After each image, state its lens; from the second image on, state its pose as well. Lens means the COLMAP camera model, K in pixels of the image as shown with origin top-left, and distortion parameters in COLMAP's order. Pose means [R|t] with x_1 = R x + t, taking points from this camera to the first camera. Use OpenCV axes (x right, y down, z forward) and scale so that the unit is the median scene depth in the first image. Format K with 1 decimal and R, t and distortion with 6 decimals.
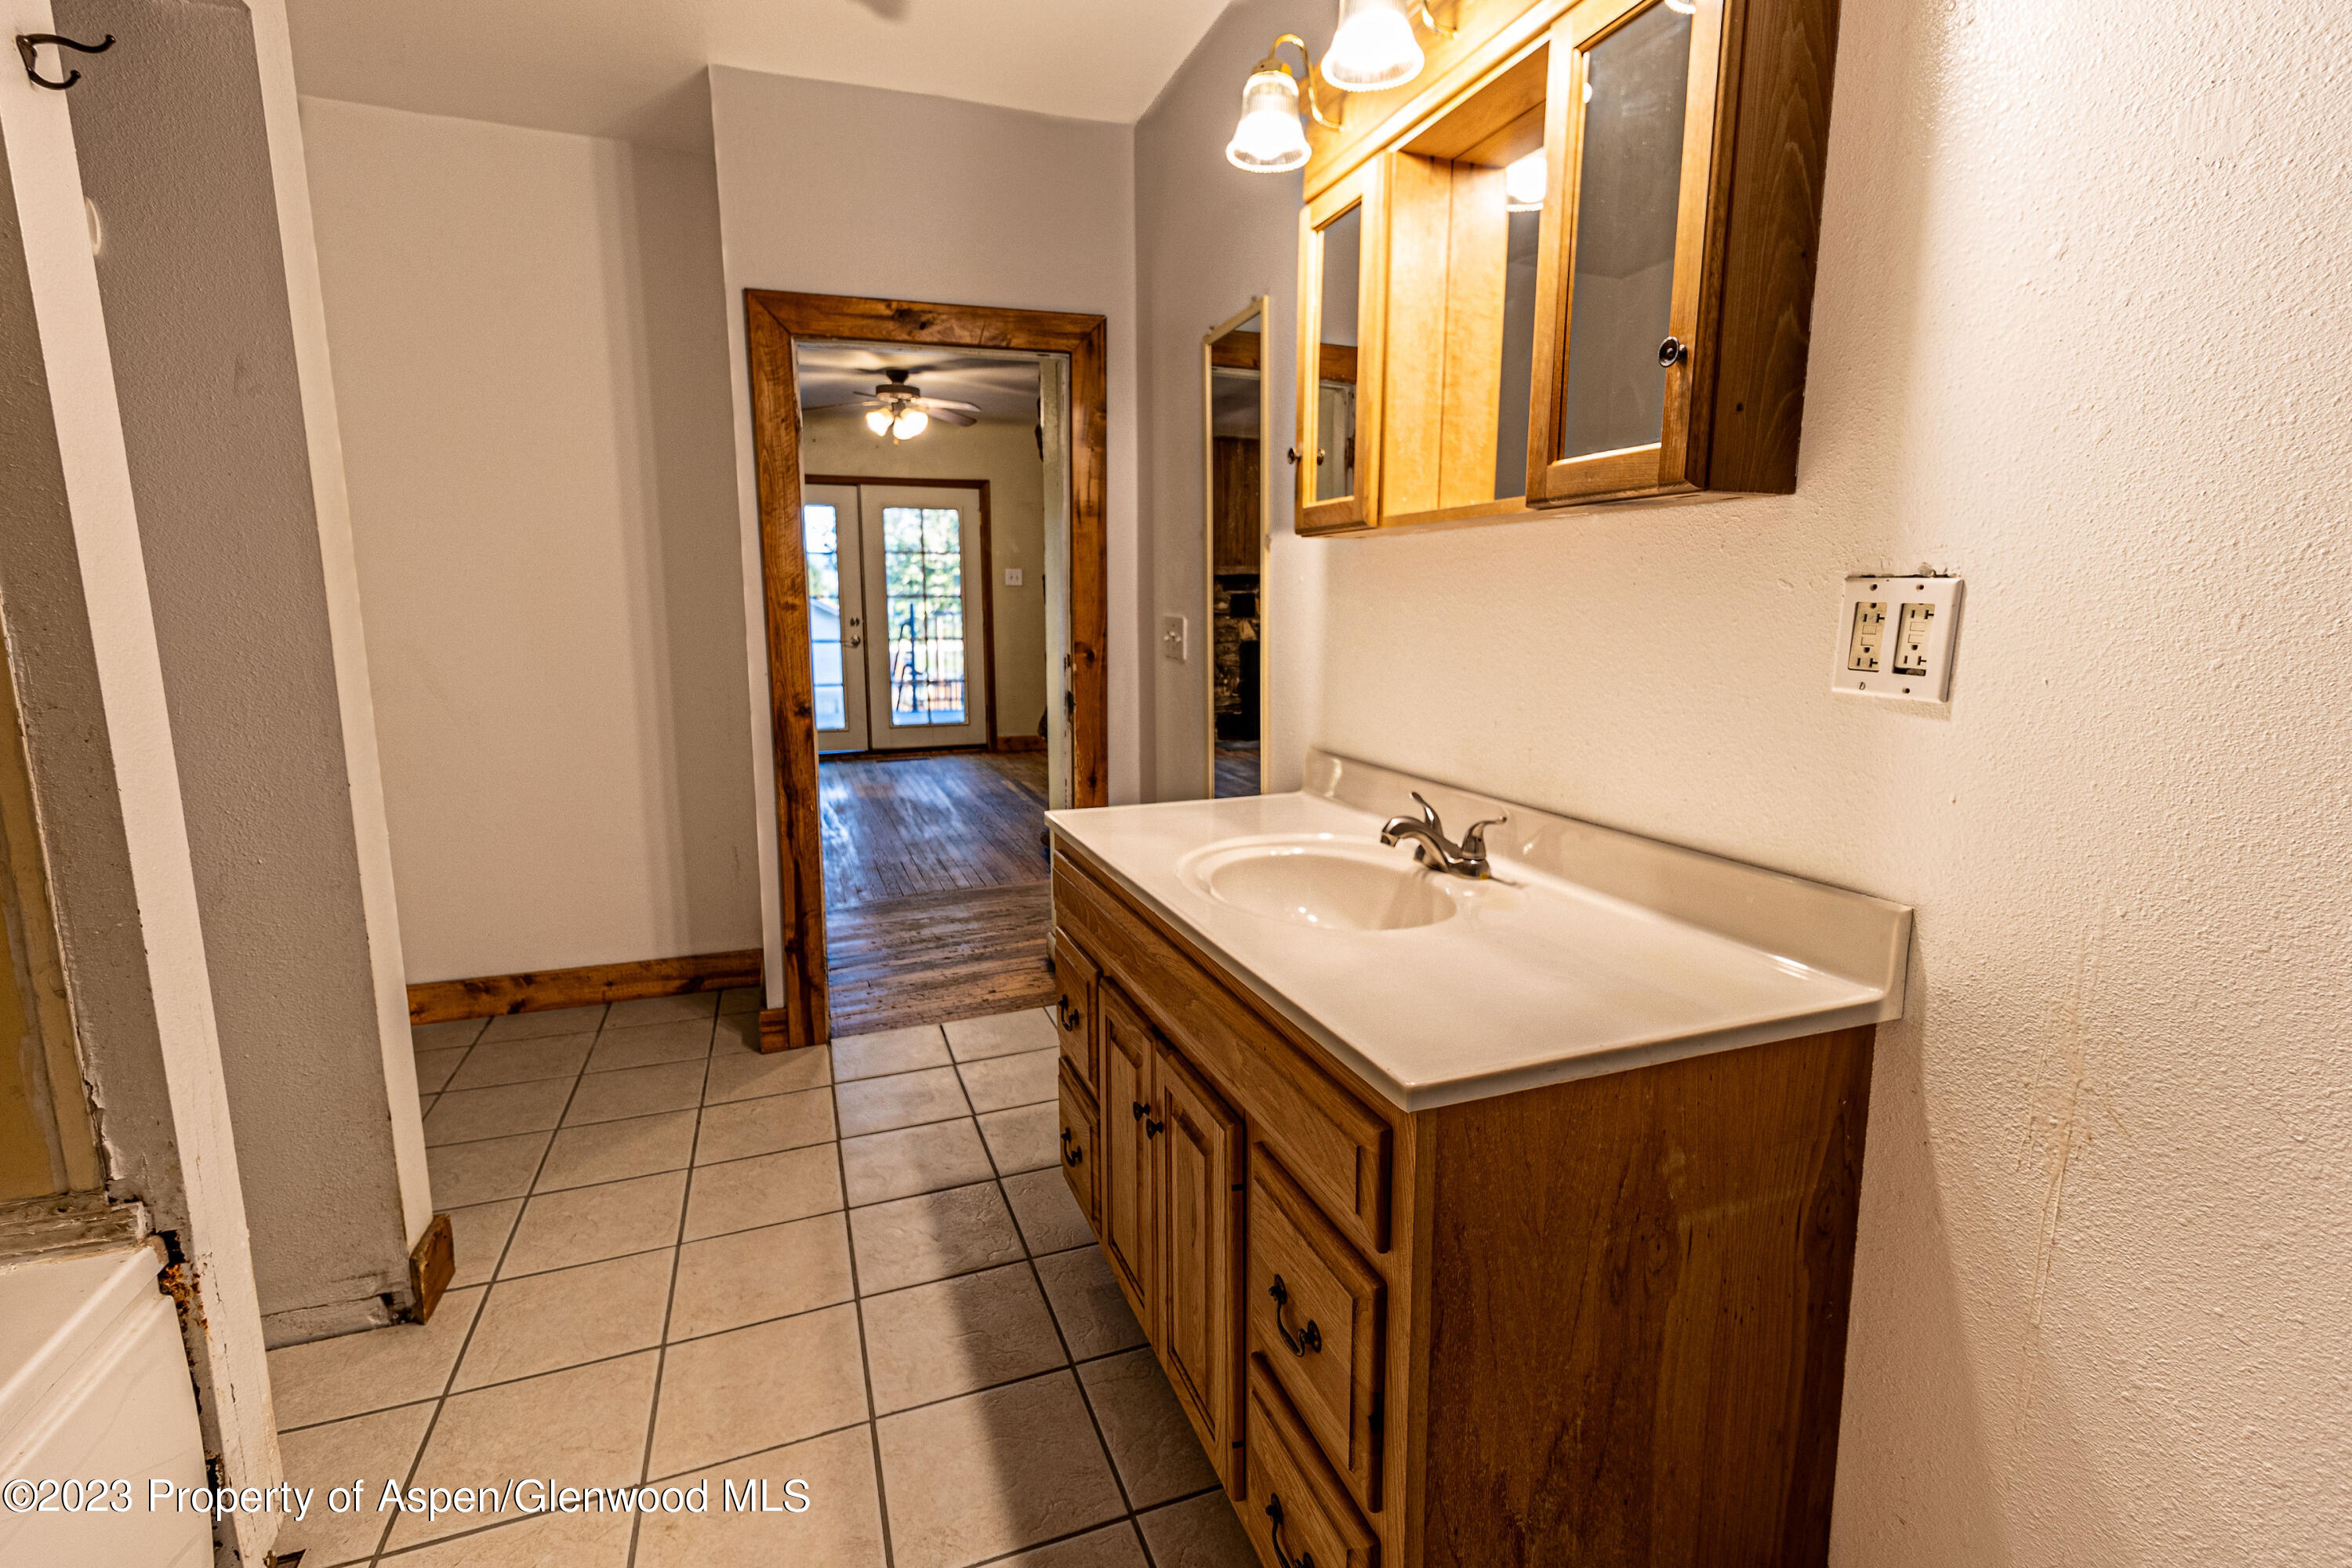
lens RADIAL K [[1080.7, 0, 1189.7], [0, 1080.7, 774.6], [0, 0, 1]] dist [-0.000084, 0.001076]
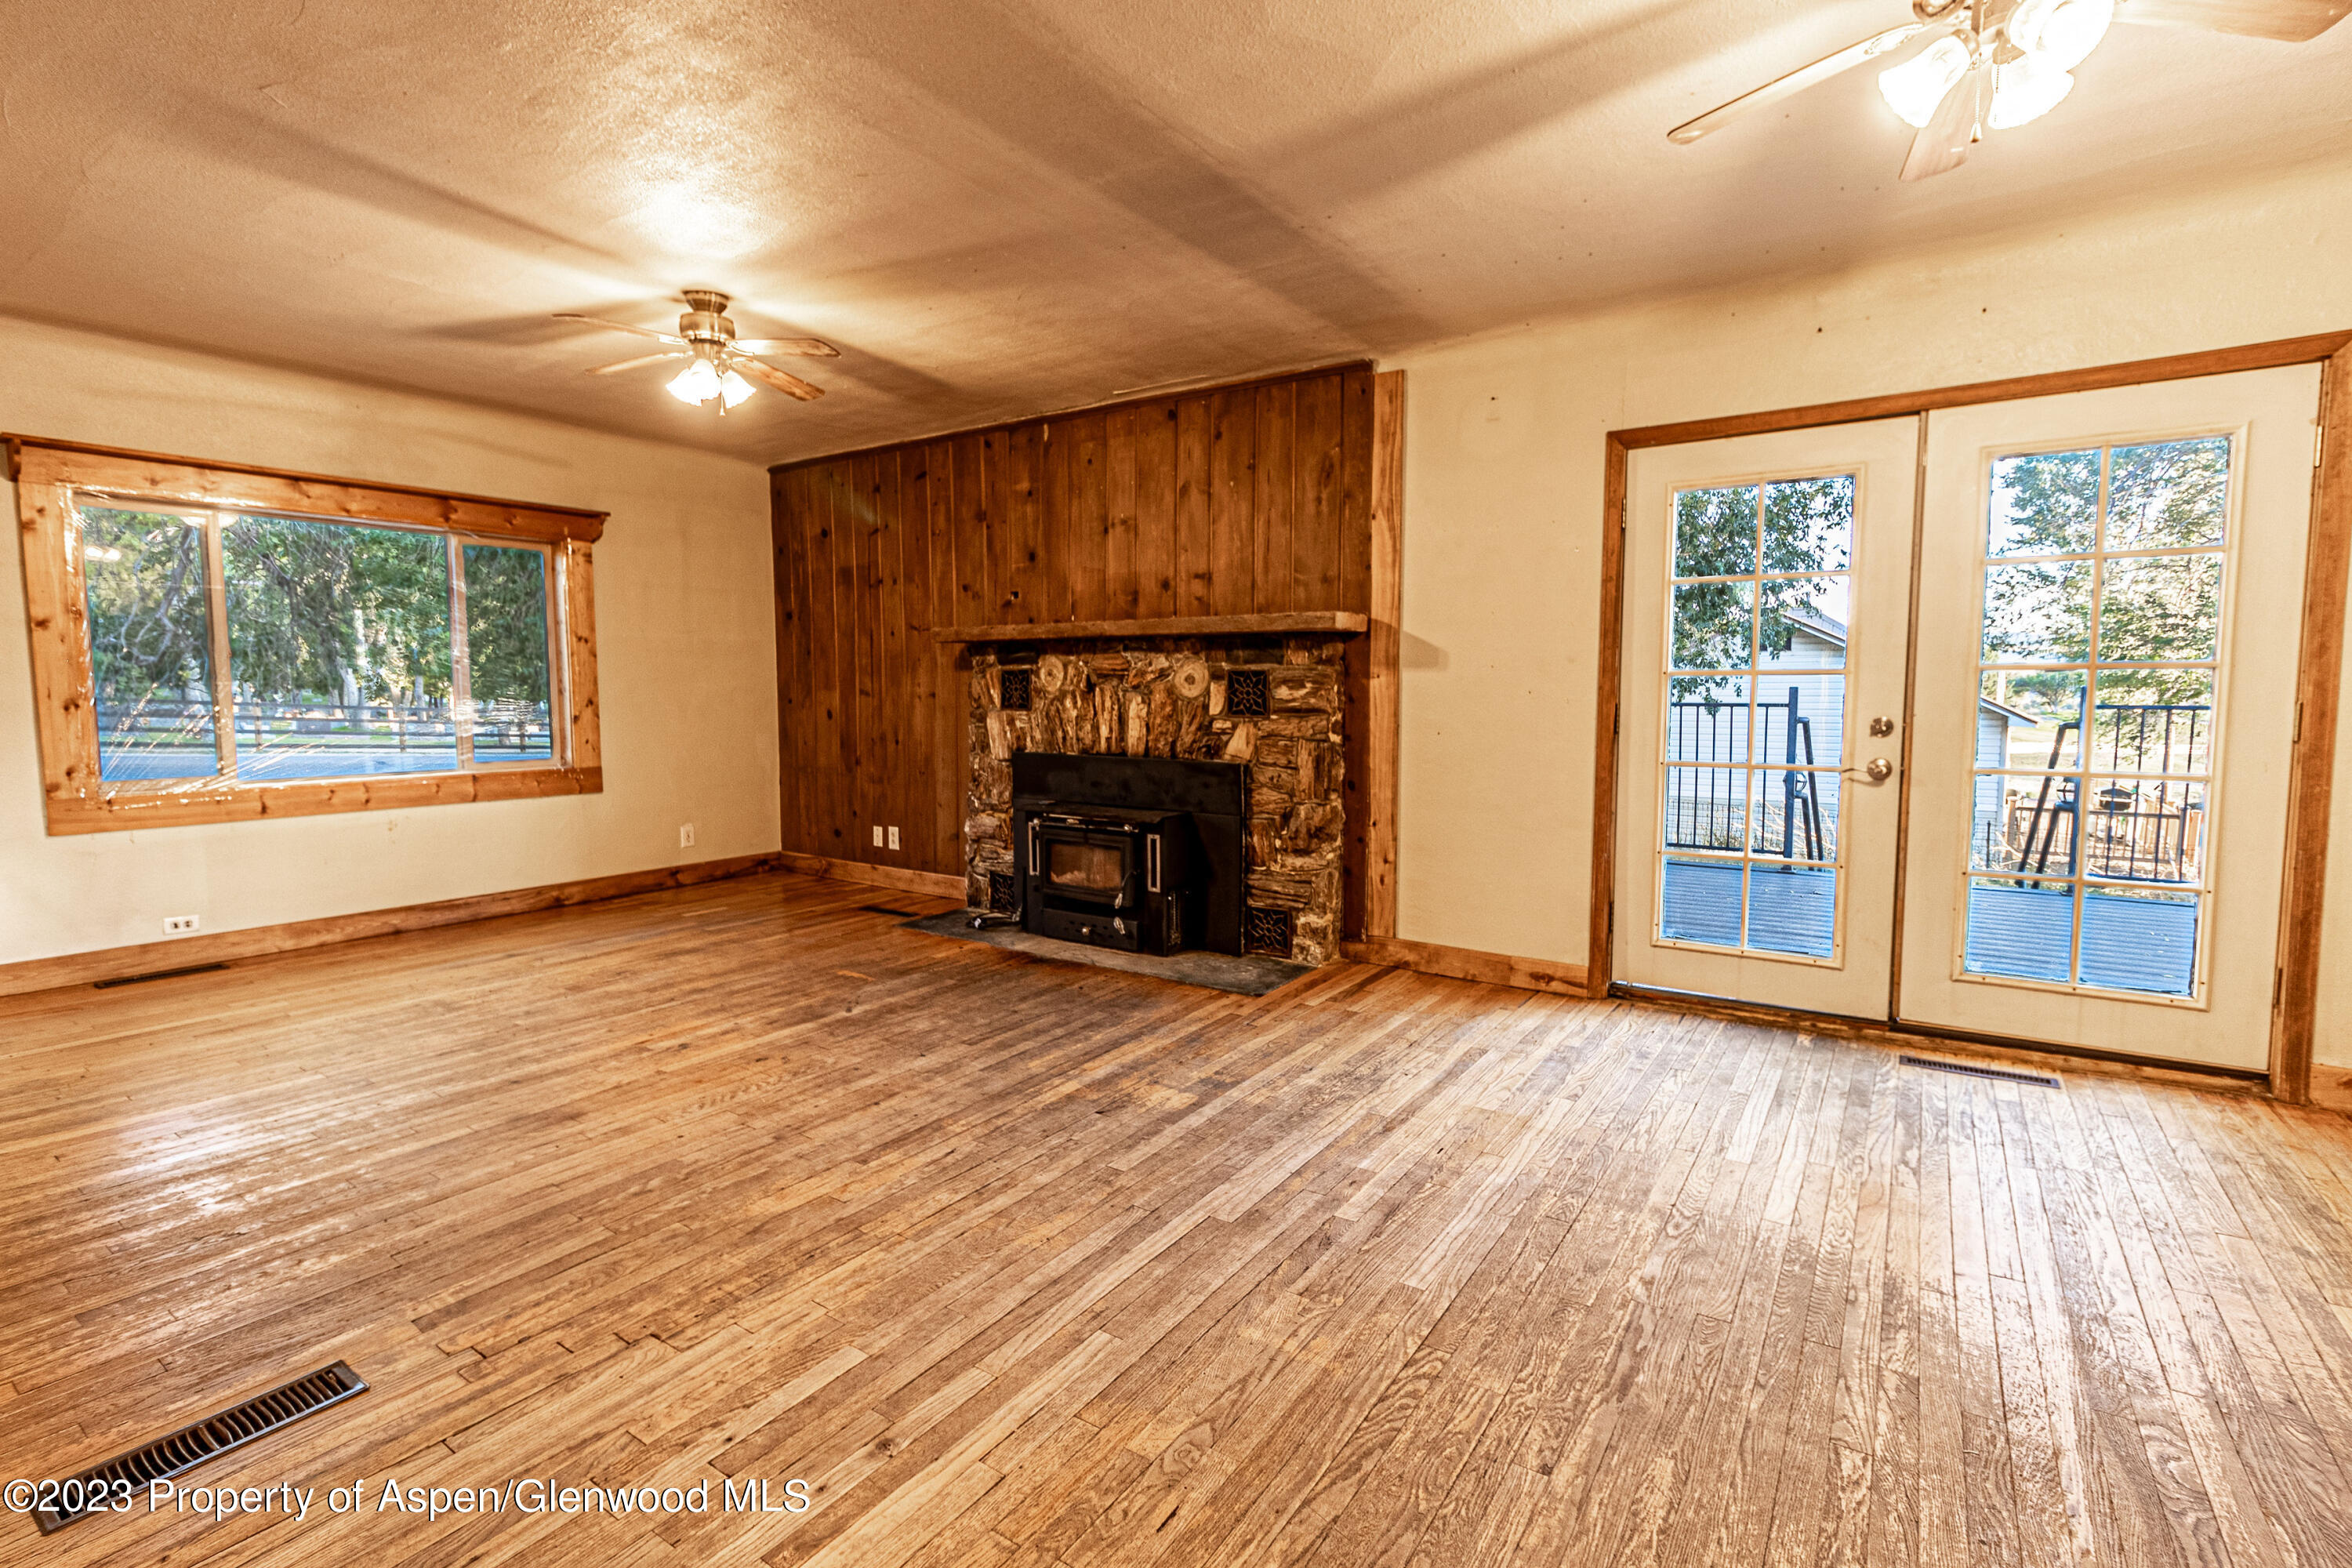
lens RADIAL K [[1080.7, 0, 1189.7], [0, 1080.7, 774.6], [0, 0, 1]] dist [-0.000084, 0.001076]
pose [[0.568114, 0.066266, -0.820277, -0.109447], [-0.128052, 0.991730, -0.008570, -0.082537], [0.812926, 0.109907, 0.571902, 0.524149]]
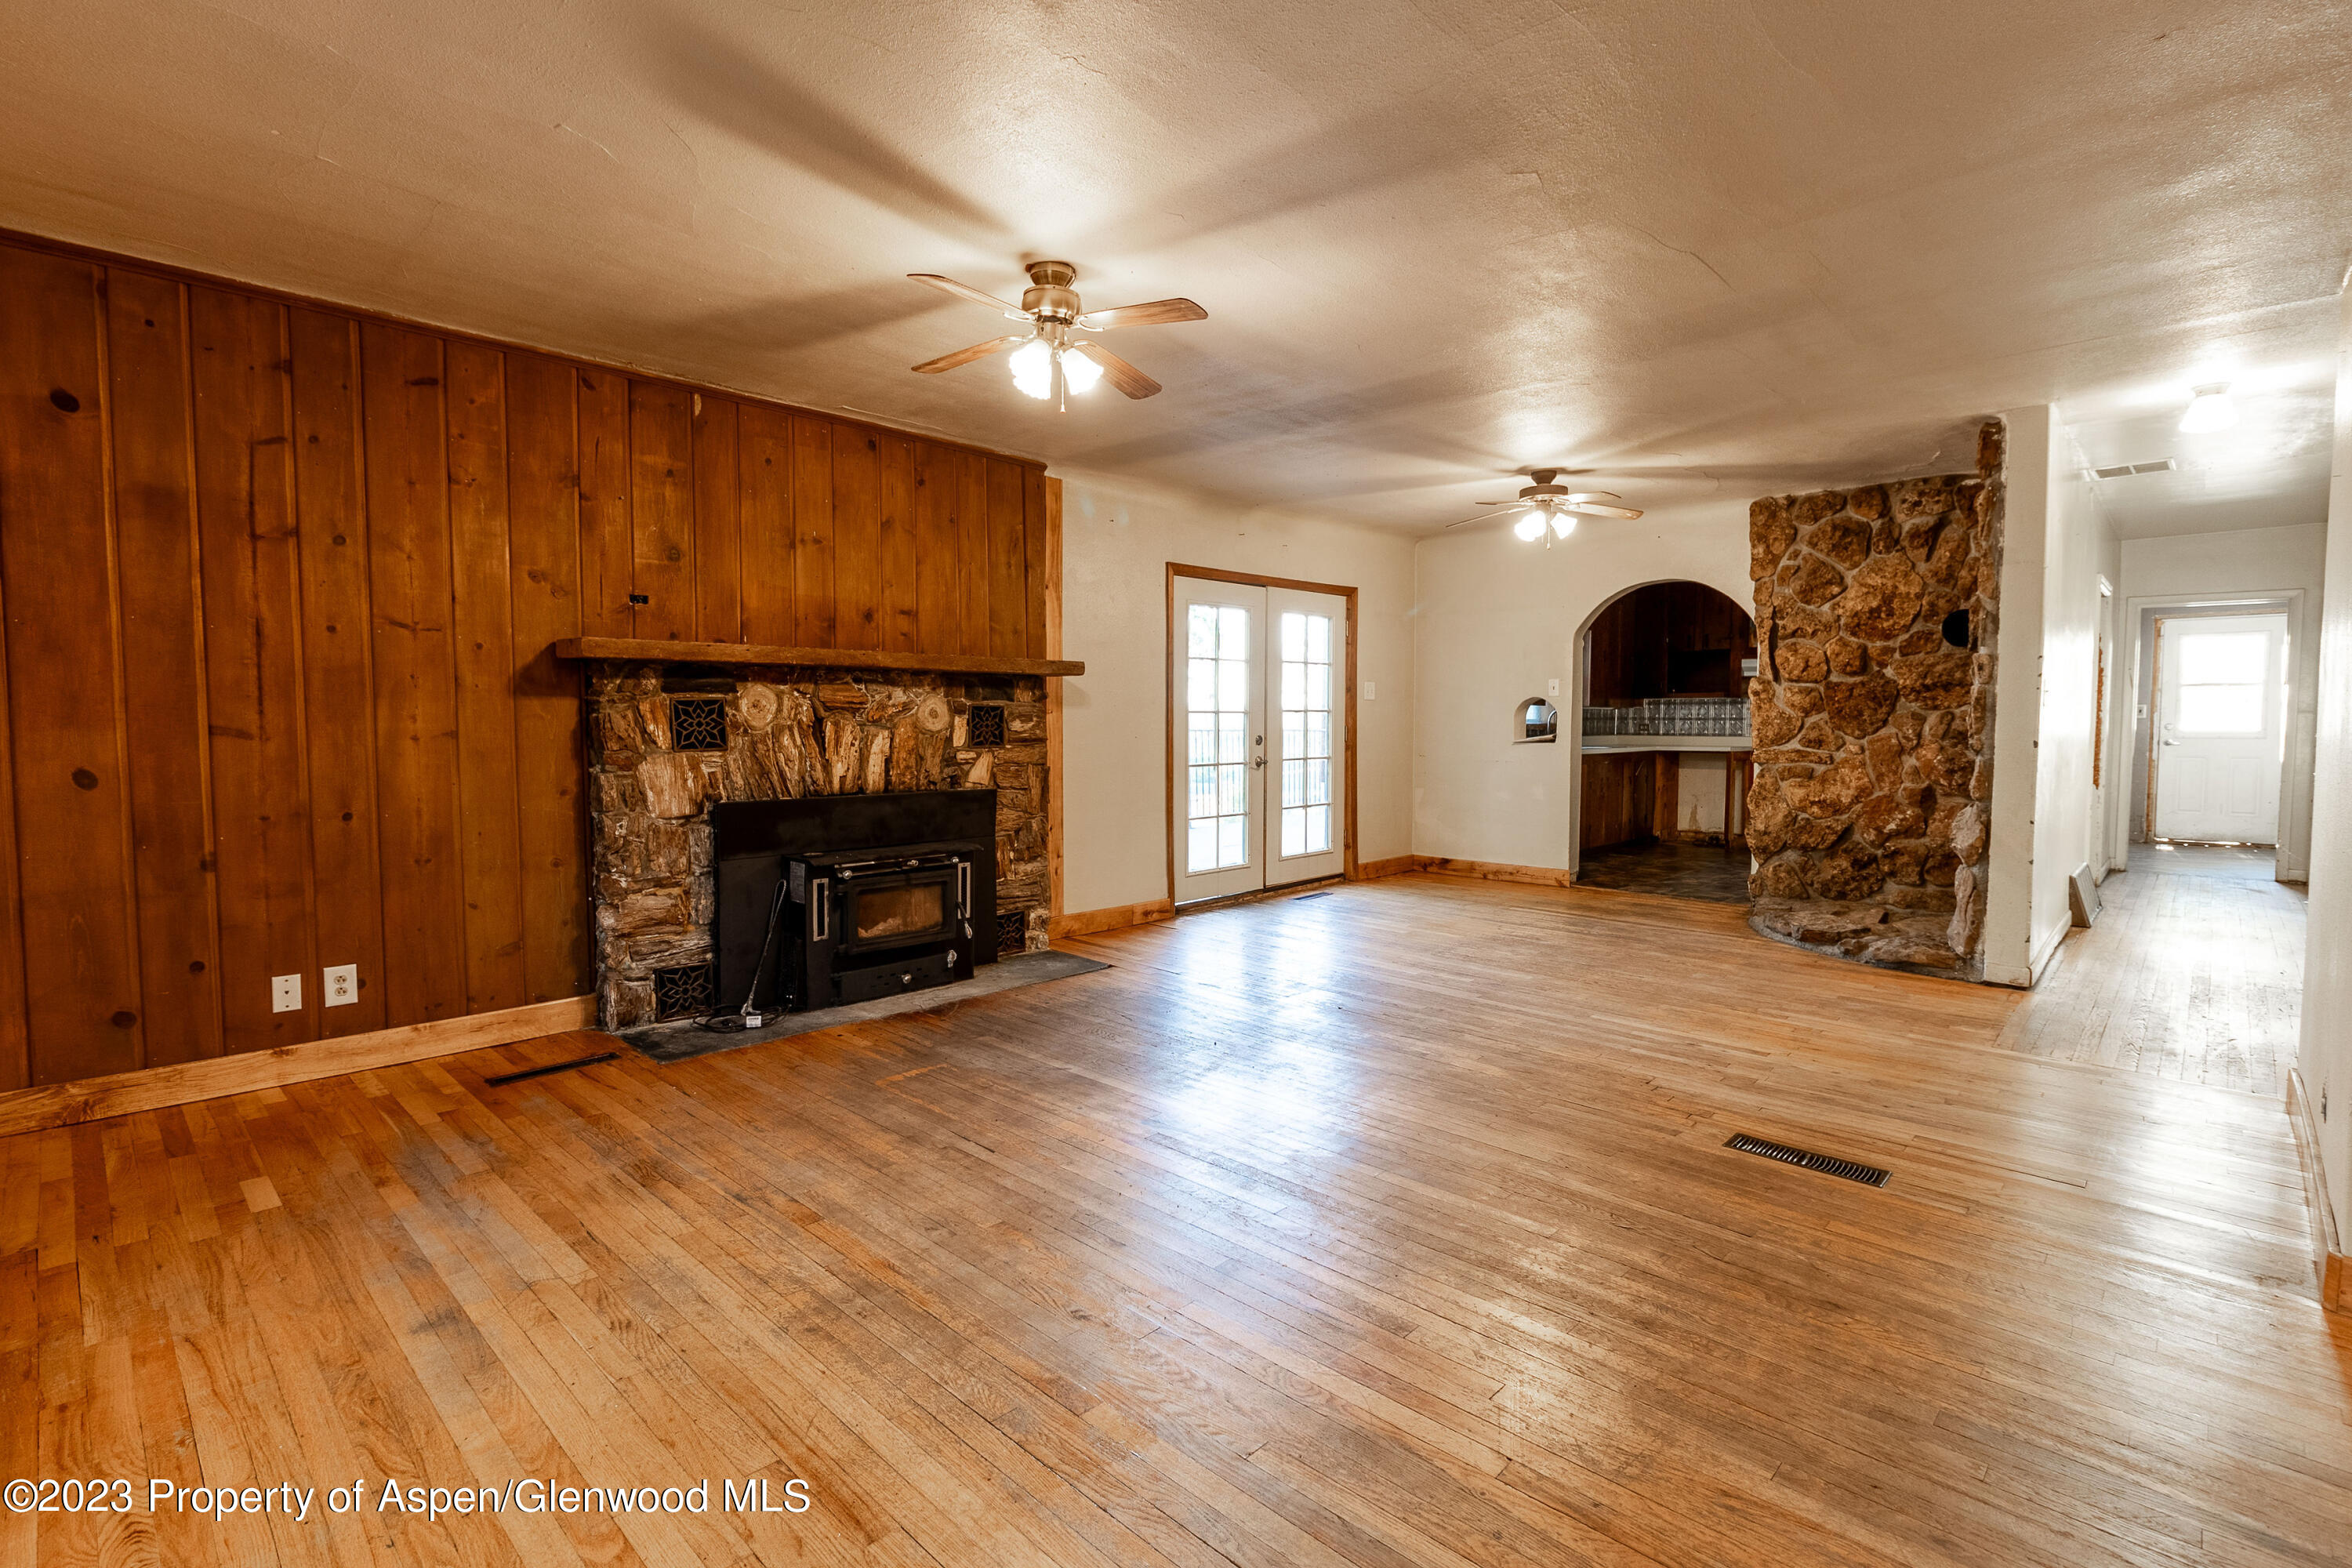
lens RADIAL K [[1080.7, 0, 1189.7], [0, 1080.7, 774.6], [0, 0, 1]] dist [-0.000084, 0.001076]
pose [[0.903295, -0.022295, 0.428439, -0.727360], [0.066370, 0.993888, -0.088211, -0.041200], [-0.423854, 0.108116, 0.899254, 0.248313]]
